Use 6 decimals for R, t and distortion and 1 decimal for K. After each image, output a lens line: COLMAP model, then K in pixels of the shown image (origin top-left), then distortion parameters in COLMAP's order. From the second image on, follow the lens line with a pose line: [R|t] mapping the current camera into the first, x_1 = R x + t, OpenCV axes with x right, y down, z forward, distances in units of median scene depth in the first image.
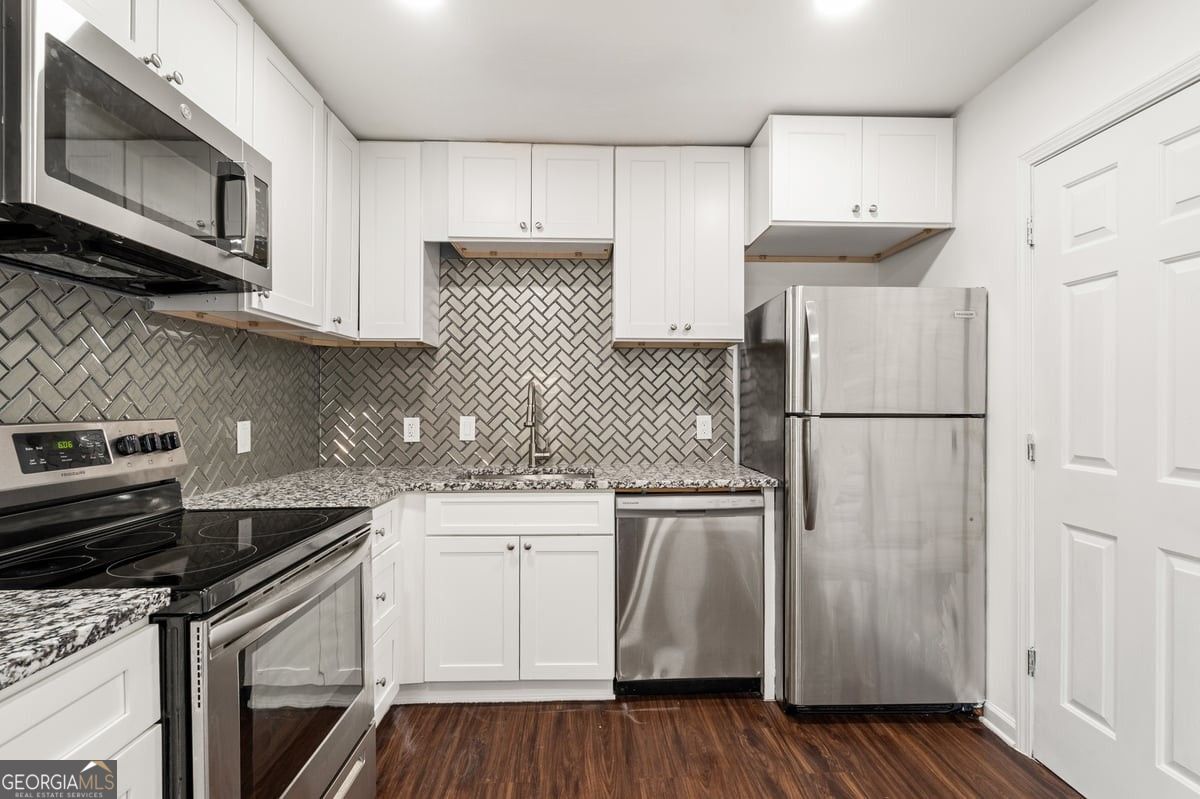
lens RADIAL K [[556.0, 0, 600.1], [0, 556.0, 400.9], [0, 0, 1]] dist [0.003595, -0.000160]
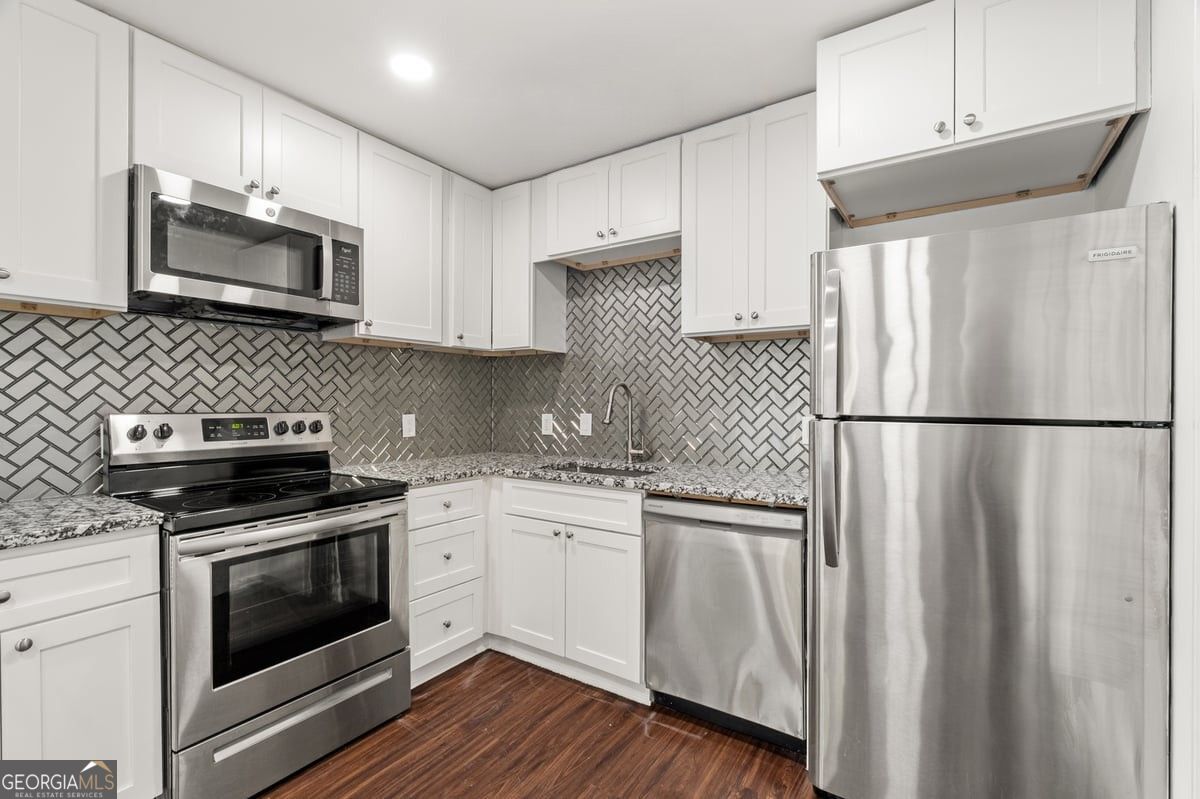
lens RADIAL K [[525.8, 0, 599.6], [0, 525.8, 400.5], [0, 0, 1]] dist [-0.000450, -0.000484]
pose [[0.813746, 0.000343, -0.581220, 0.503793], [0.000802, 0.999998, 0.001713, 0.000061], [0.581219, -0.001860, 0.813745, 0.207502]]
